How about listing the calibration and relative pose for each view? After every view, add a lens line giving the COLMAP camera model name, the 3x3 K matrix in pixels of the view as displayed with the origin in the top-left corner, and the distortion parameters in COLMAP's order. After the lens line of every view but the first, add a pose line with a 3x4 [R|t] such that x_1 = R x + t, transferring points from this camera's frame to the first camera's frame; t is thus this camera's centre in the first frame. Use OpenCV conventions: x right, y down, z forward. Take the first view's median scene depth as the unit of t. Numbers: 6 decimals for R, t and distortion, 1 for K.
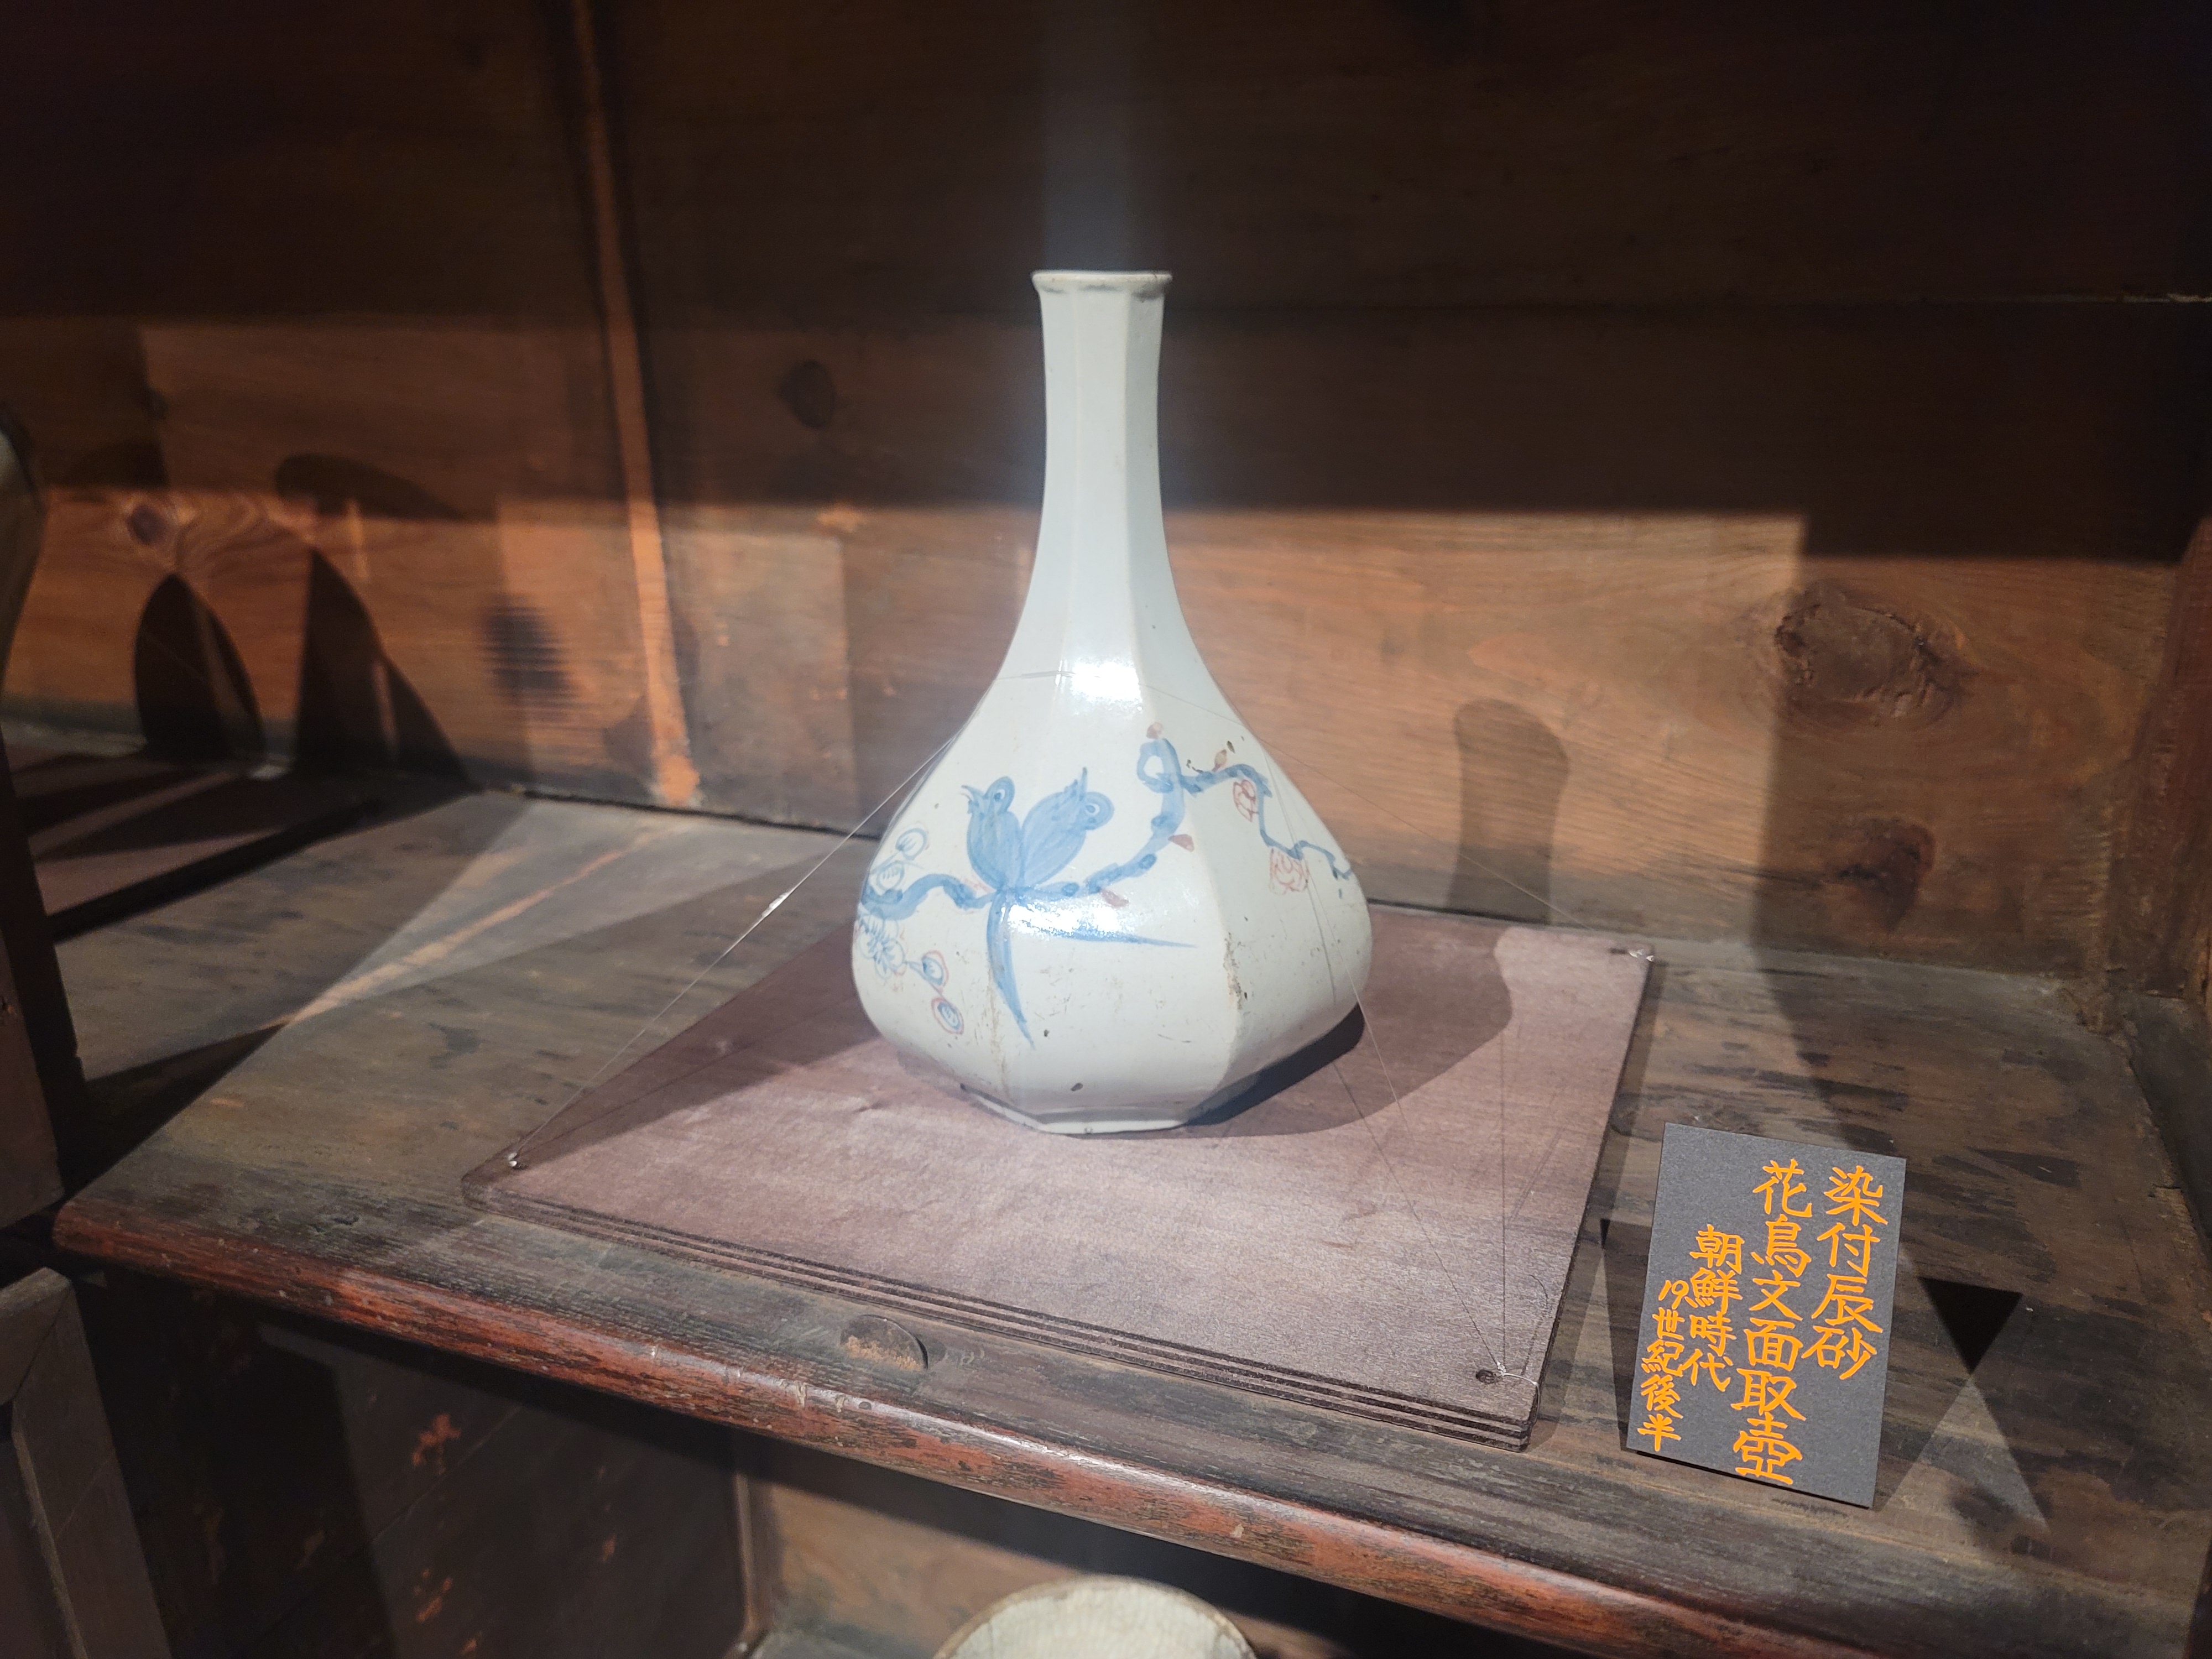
lens RADIAL K [[1611.2, 0, 1104.3], [0, 1611.2, 826.1], [0, 0, 1]] dist [0.005573, 0.001326]
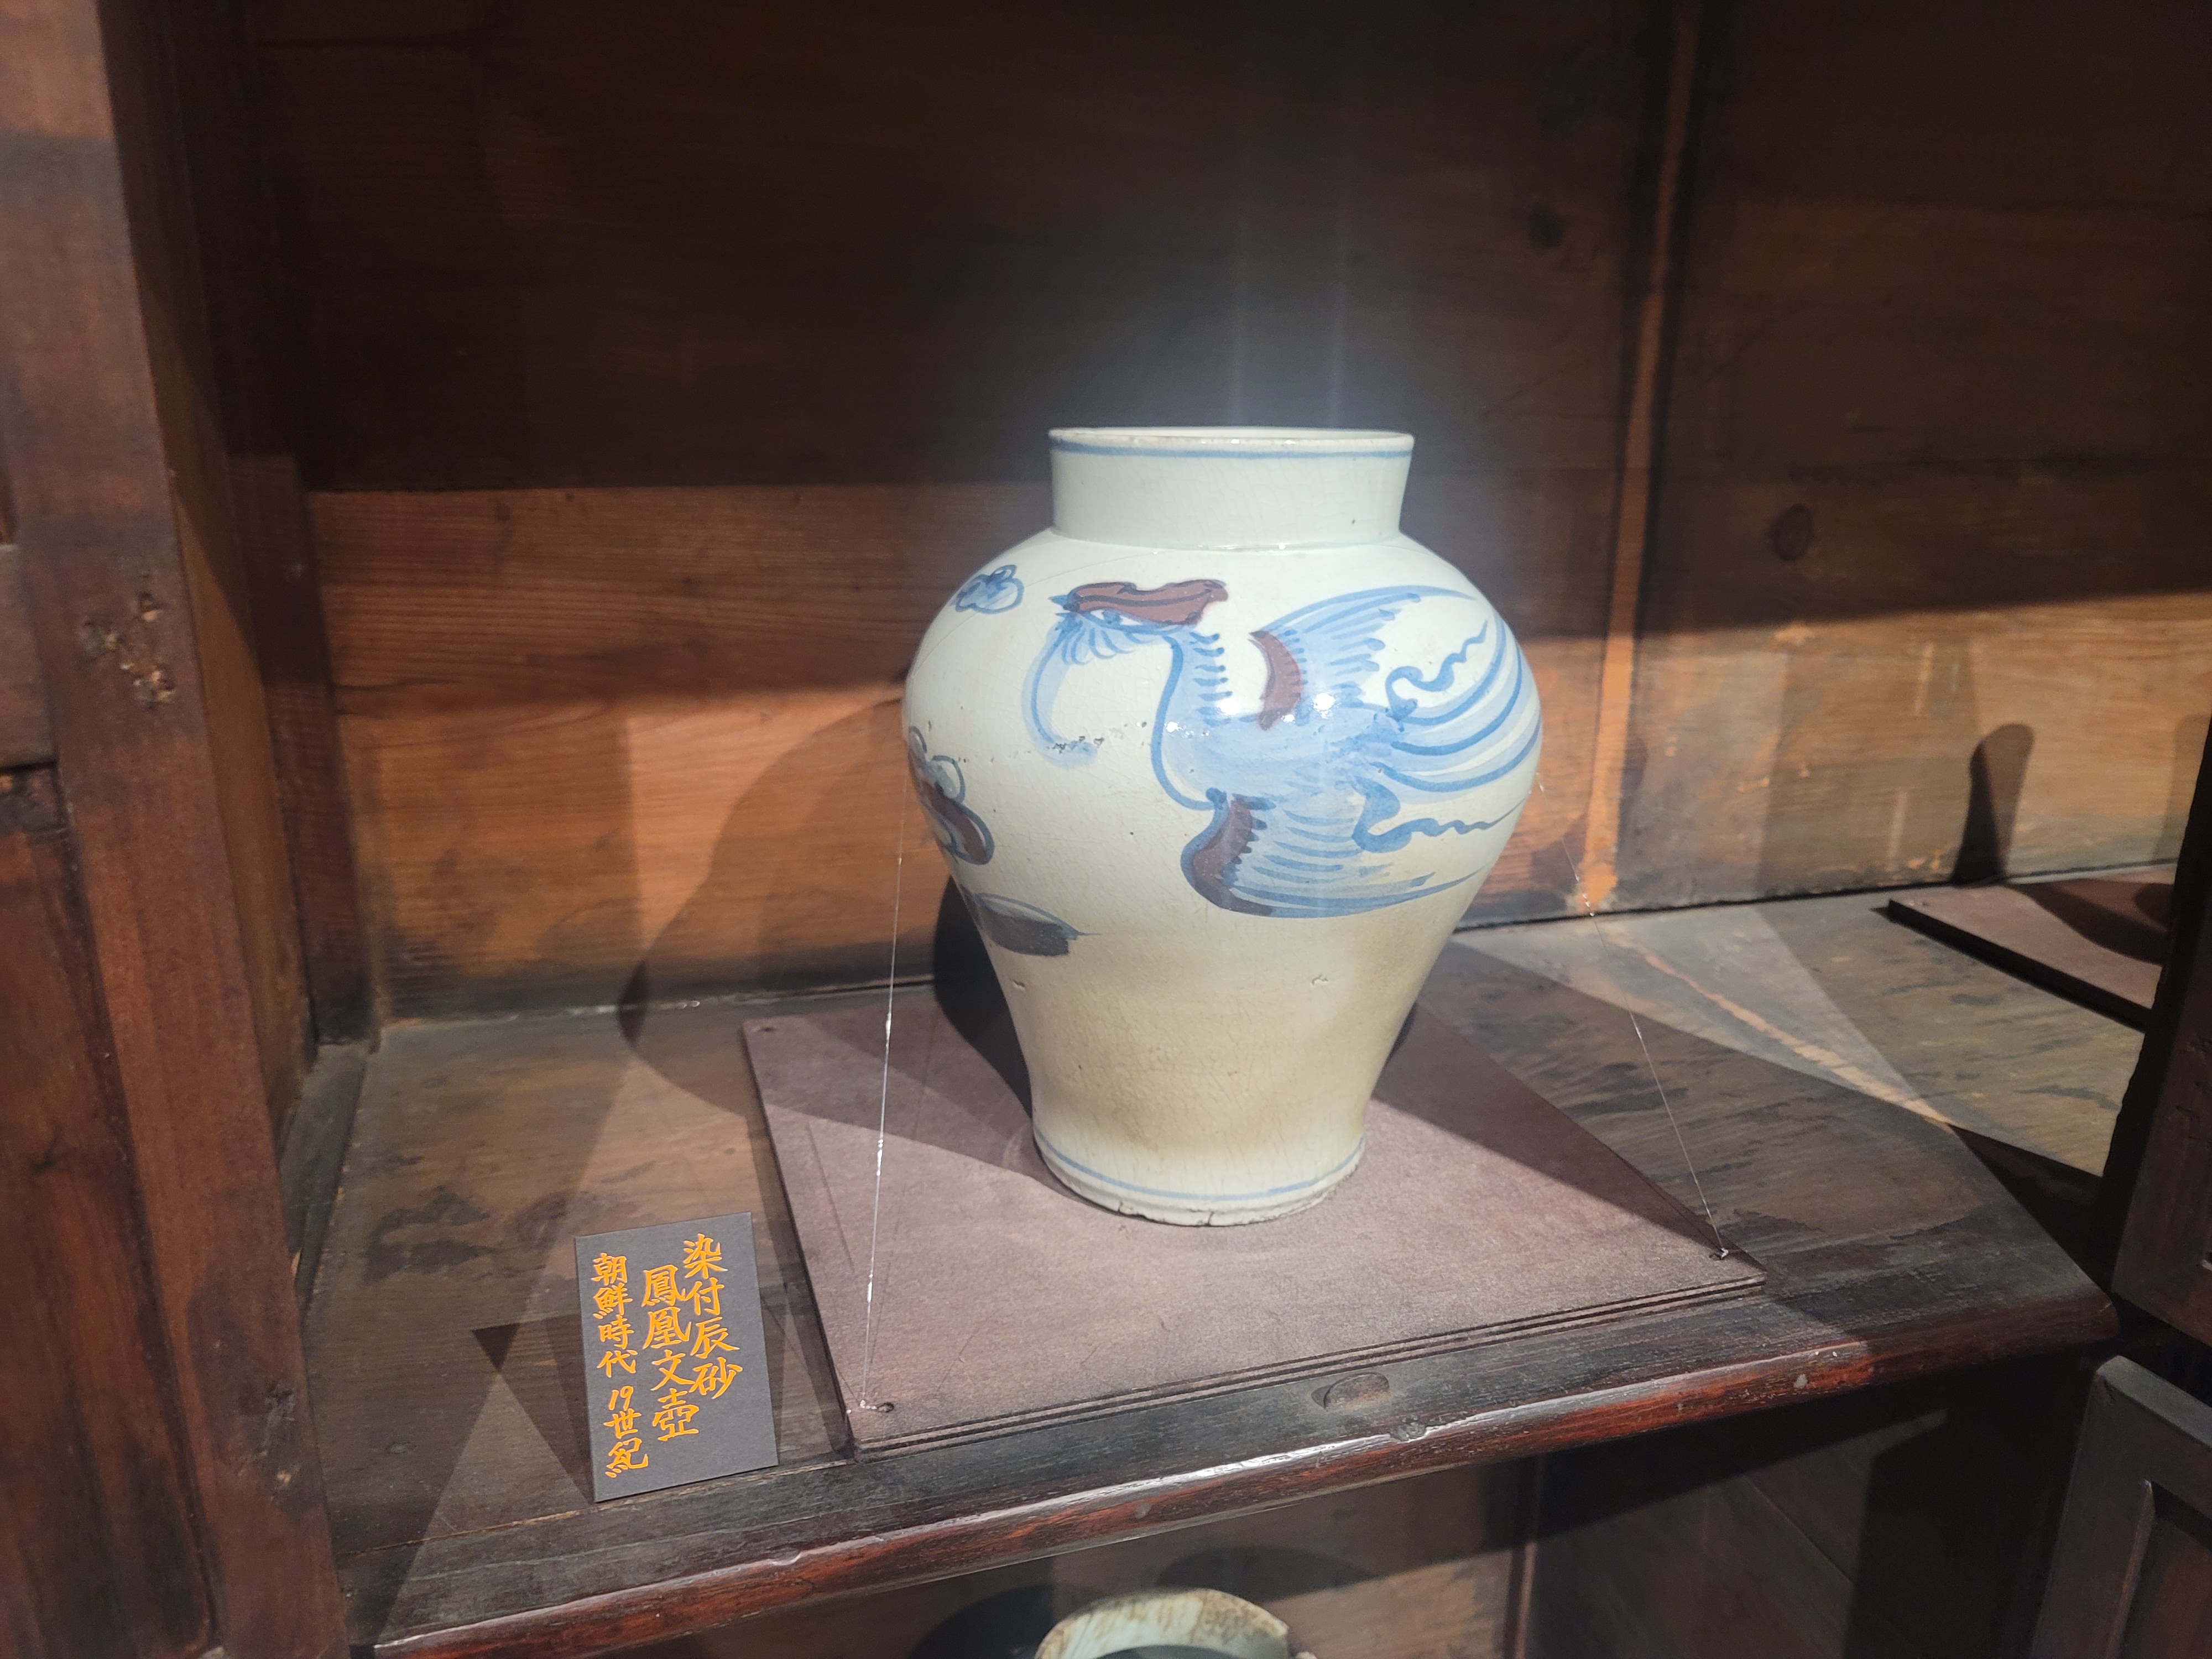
lens RADIAL K [[1611.2, 0, 1101.5], [0, 1611.2, 838.3], [0, 0, 1]] dist [0.005573, 0.001326]
pose [[0.793879, -0.161201, 0.586319, -1.235482], [0.180985, 0.983162, 0.025253, -0.158161], [-0.580517, 0.086067, 0.809686, 0.329639]]
